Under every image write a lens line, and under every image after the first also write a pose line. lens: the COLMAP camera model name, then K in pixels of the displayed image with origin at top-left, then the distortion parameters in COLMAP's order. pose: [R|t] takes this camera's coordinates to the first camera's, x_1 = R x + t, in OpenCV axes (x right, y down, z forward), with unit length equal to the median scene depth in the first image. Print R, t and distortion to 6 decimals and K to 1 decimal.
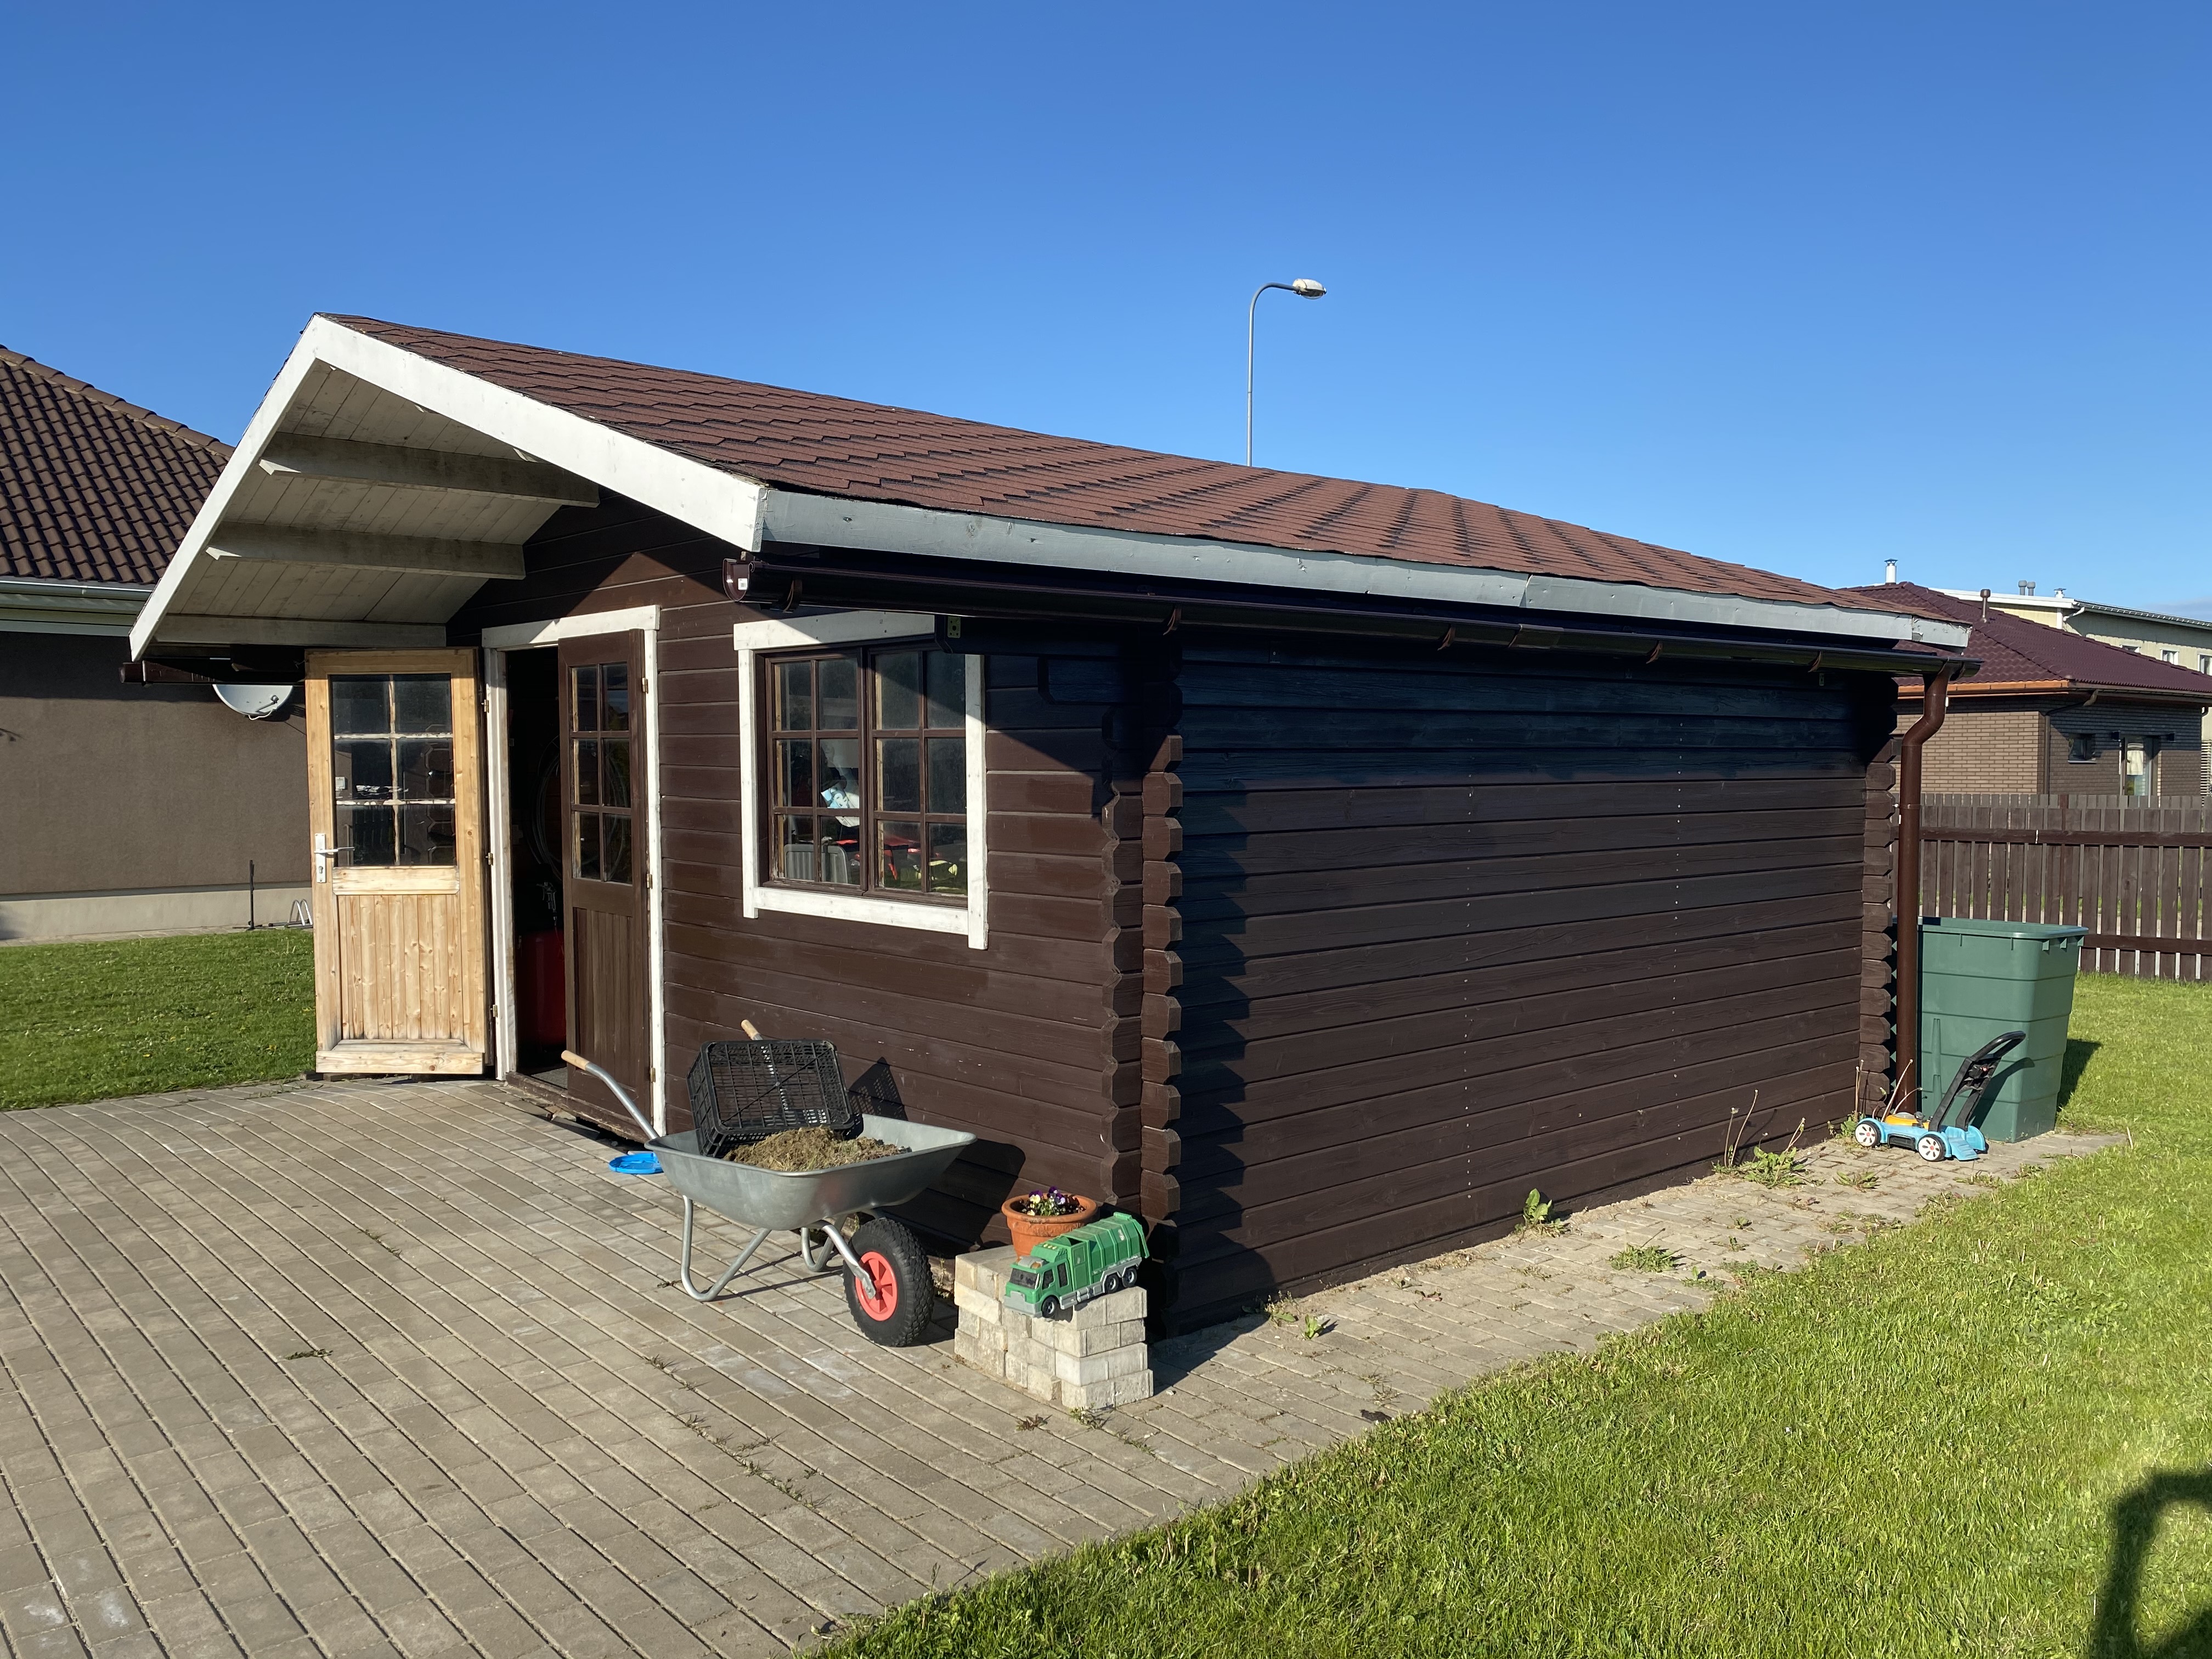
lens RADIAL K [[1706.4, 0, 1104.6], [0, 1706.4, 819.8], [0, 0, 1]] dist [-0.002523, -0.009746]
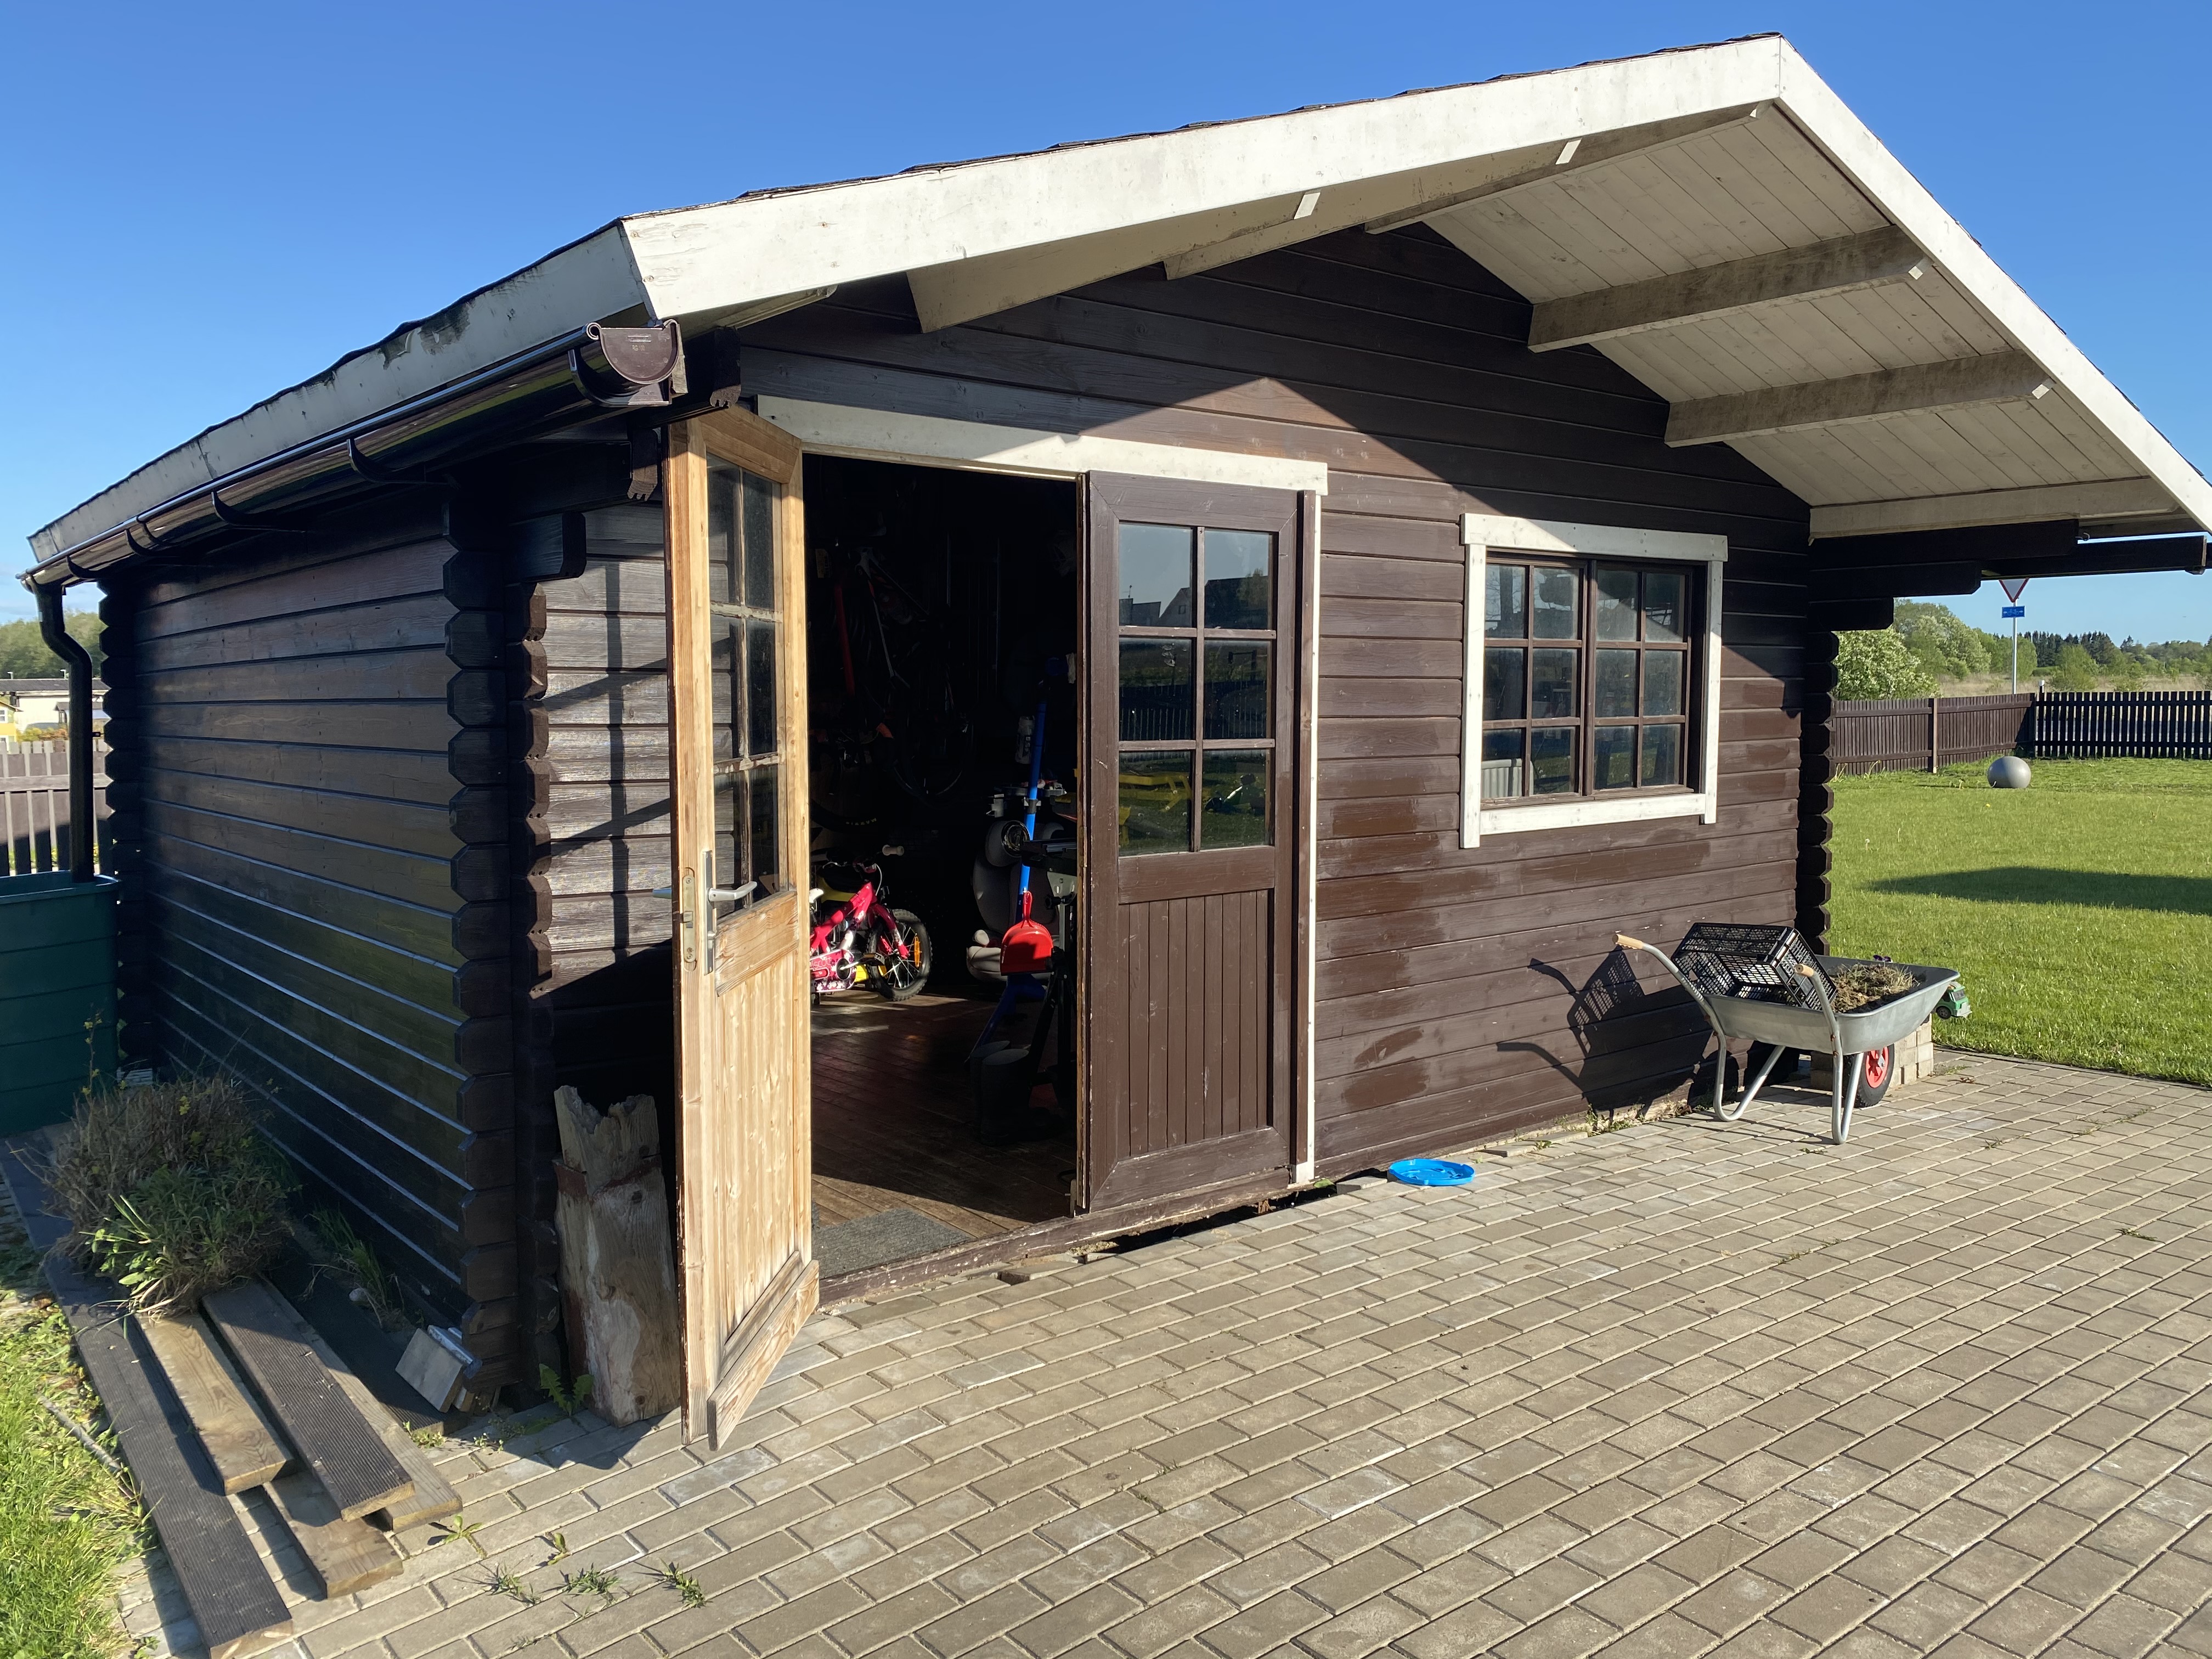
lens RADIAL K [[1706.4, 0, 1102.4], [0, 1706.4, 842.2], [0, 0, 1]] dist [-0.002523, -0.009746]
pose [[0.043814, -0.087212, 0.995226, -1.181649], [0.047788, 0.995225, 0.085108, -0.032502], [-0.997896, 0.043831, 0.047773, 1.233460]]
